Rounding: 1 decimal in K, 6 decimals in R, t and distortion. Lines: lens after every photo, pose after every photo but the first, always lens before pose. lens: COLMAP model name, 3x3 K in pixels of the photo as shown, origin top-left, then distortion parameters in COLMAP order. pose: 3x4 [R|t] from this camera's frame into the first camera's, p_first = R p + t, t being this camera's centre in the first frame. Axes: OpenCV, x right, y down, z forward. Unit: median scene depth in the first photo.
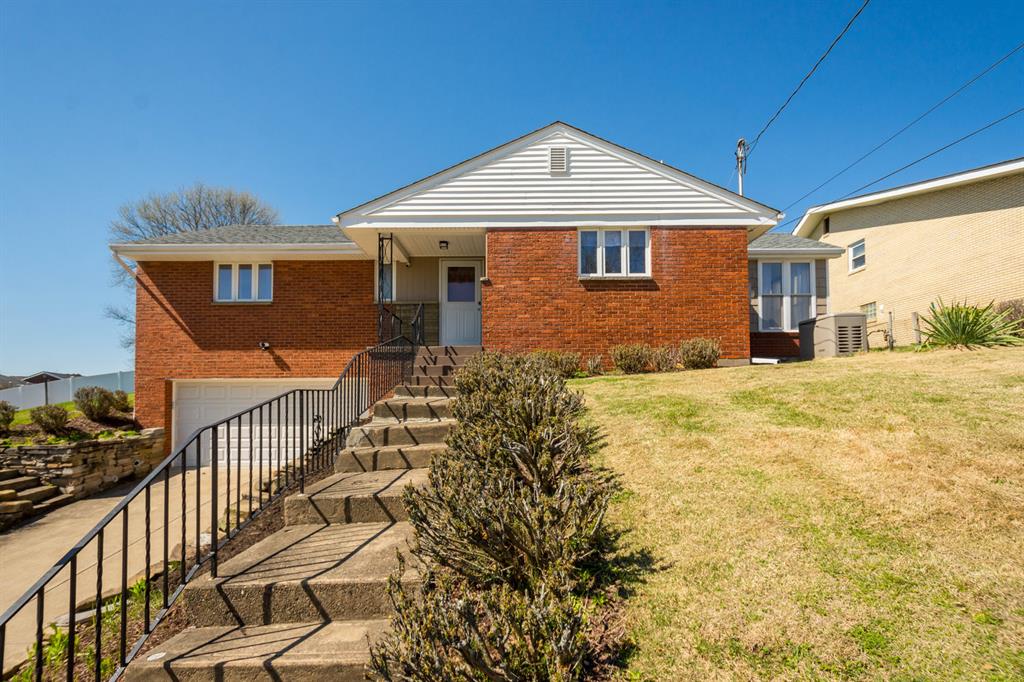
lens RADIAL K [[537.7, 0, 517.8], [0, 537.7, 391.1], [0, 0, 1]] dist [0.002352, 0.000175]
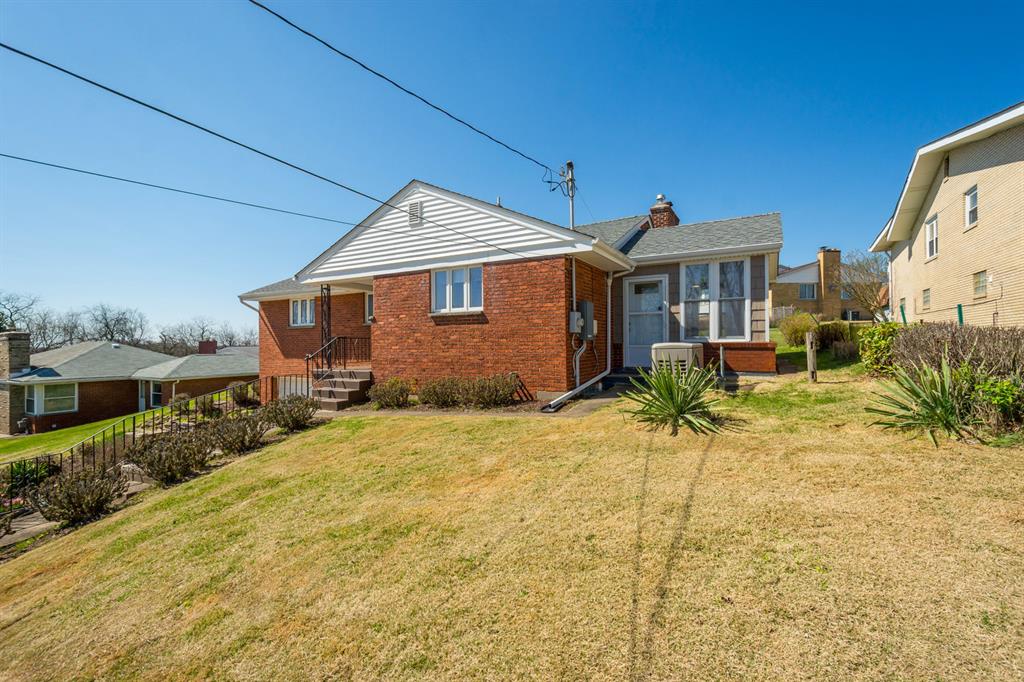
lens RADIAL K [[463.2, 0, 512.9], [0, 463.2, 343.8], [0, 0, 1]] dist [-0.003624, -0.000999]
pose [[0.871353, -0.005189, -0.490629, 0.746454], [0.018207, 0.999597, 0.021762, -0.164694], [0.490318, -0.027895, 0.871097, 0.223379]]
